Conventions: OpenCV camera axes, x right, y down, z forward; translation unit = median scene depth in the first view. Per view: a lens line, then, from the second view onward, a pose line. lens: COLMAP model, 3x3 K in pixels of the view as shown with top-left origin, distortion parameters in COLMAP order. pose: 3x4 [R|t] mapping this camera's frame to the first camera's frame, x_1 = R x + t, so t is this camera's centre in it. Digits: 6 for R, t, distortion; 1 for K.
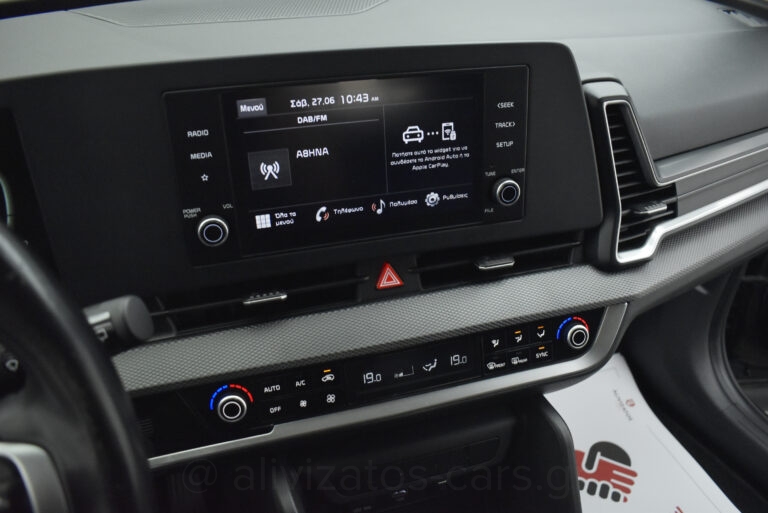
lens RADIAL K [[589.6, 0, 384.0], [0, 589.6, 256.5], [0, 0, 1]] dist [-0.093971, 0.002507]
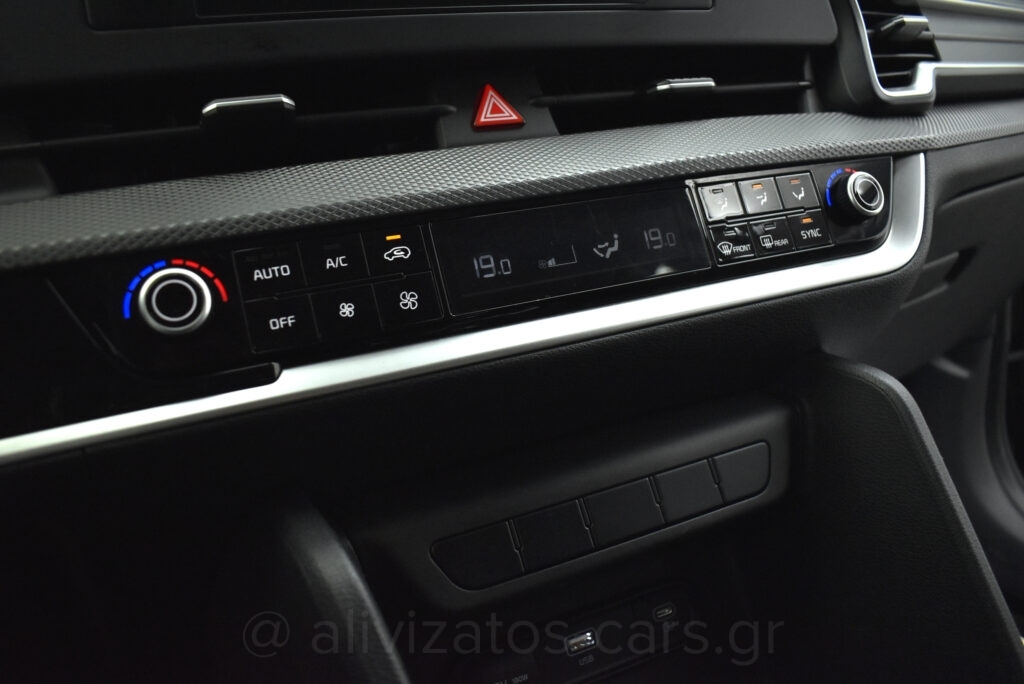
lens RADIAL K [[786.2, 0, 512.0], [0, 786.2, 342.0], [0, 0, 1]] dist [-0.093971, 0.002507]
pose [[0.985952, -0.130000, 0.104870, -0.079916], [0.156071, 0.940698, -0.301211, 0.464144], [-0.059494, 0.313347, 0.947773, 0.440923]]
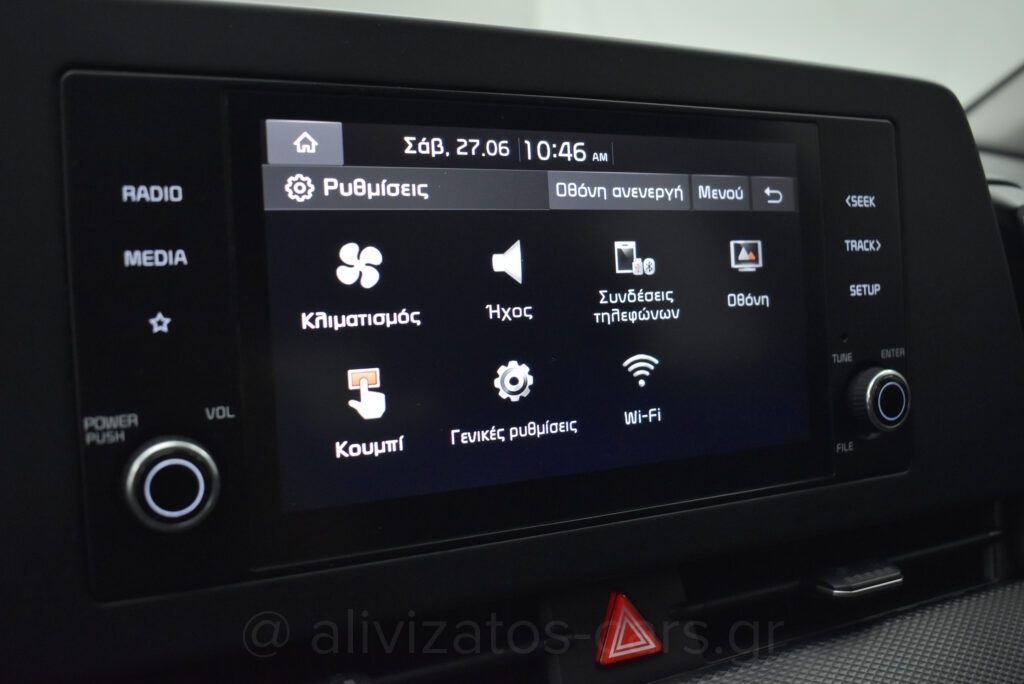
lens RADIAL K [[939.3, 0, 512.0], [0, 939.3, 342.0], [0, 0, 1]] dist [-0.095372, 0.016145]
pose [[0.986358, -0.011713, 0.164195, -0.170643], [0.070366, 0.931741, -0.356240, 0.073833], [-0.148815, 0.362934, 0.919855, 0.418706]]
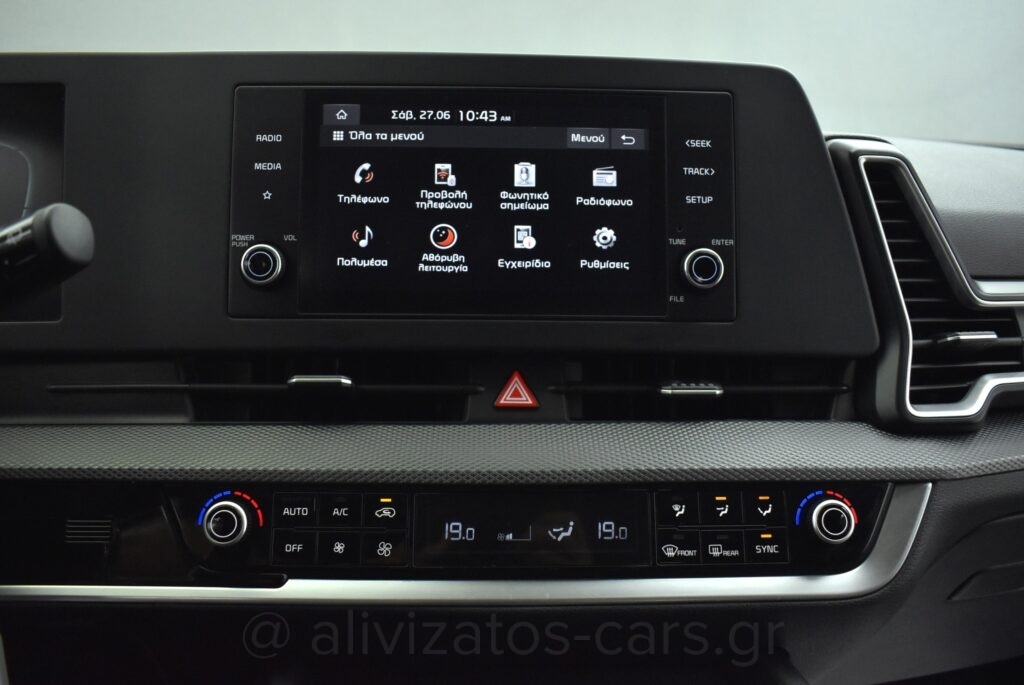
lens RADIAL K [[786.2, 0, 512.0], [0, 786.2, 342.5], [0, 0, 1]] dist [-0.093971, 0.002507]
pose [[0.966081, 0.041772, -0.254837, 0.235792], [-0.140821, 0.912410, -0.384289, 0.339136], [0.216463, 0.407141, 0.887344, 0.221574]]
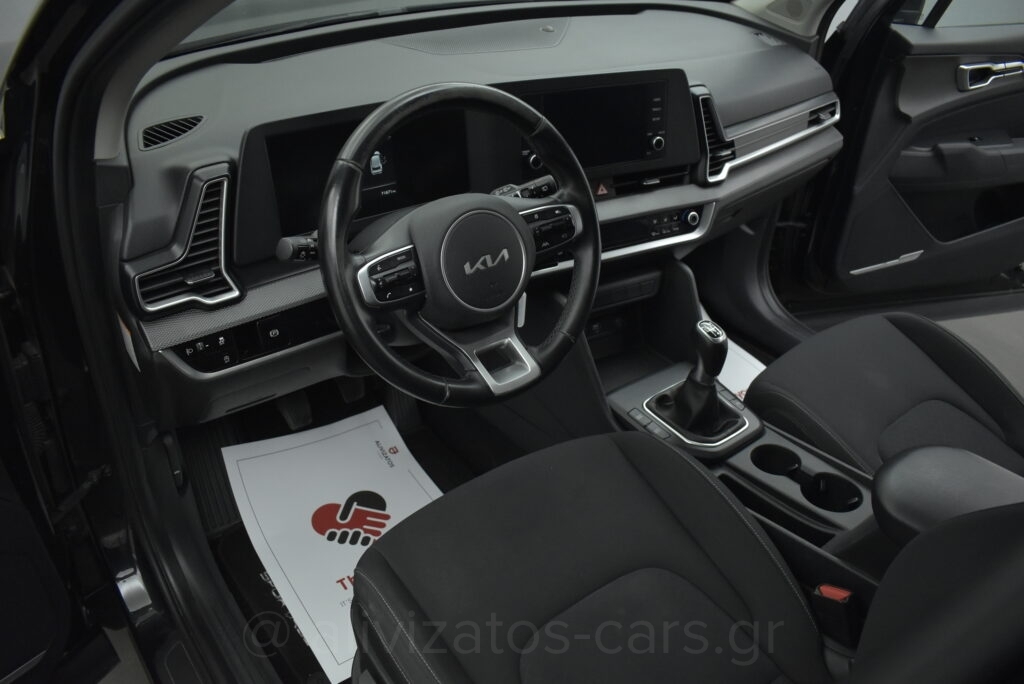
lens RADIAL K [[786.2, 0, 512.0], [0, 786.2, 342.0], [0, 0, 1]] dist [-0.093971, 0.002507]
pose [[0.973630, -0.080820, 0.213339, -0.922467], [0.070473, 0.995959, 0.055679, 0.394078], [-0.216977, -0.039176, 0.975390, -1.555233]]
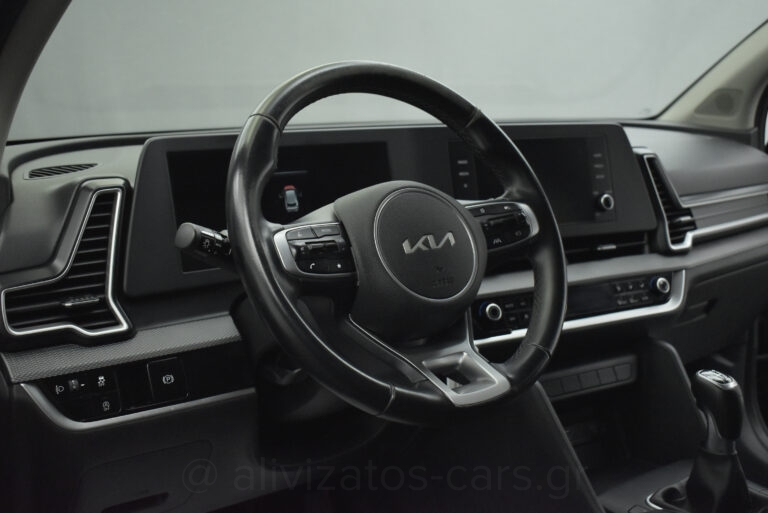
lens RADIAL K [[862.5, 0, 384.0], [0, 862.5, 256.5], [0, 0, 1]] dist [-0.058807, -0.009681]
pose [[0.979375, -0.066019, 0.190962, -0.977651], [0.137938, 0.909066, -0.393156, 0.990147], [-0.147641, 0.411388, 0.899423, -1.192665]]
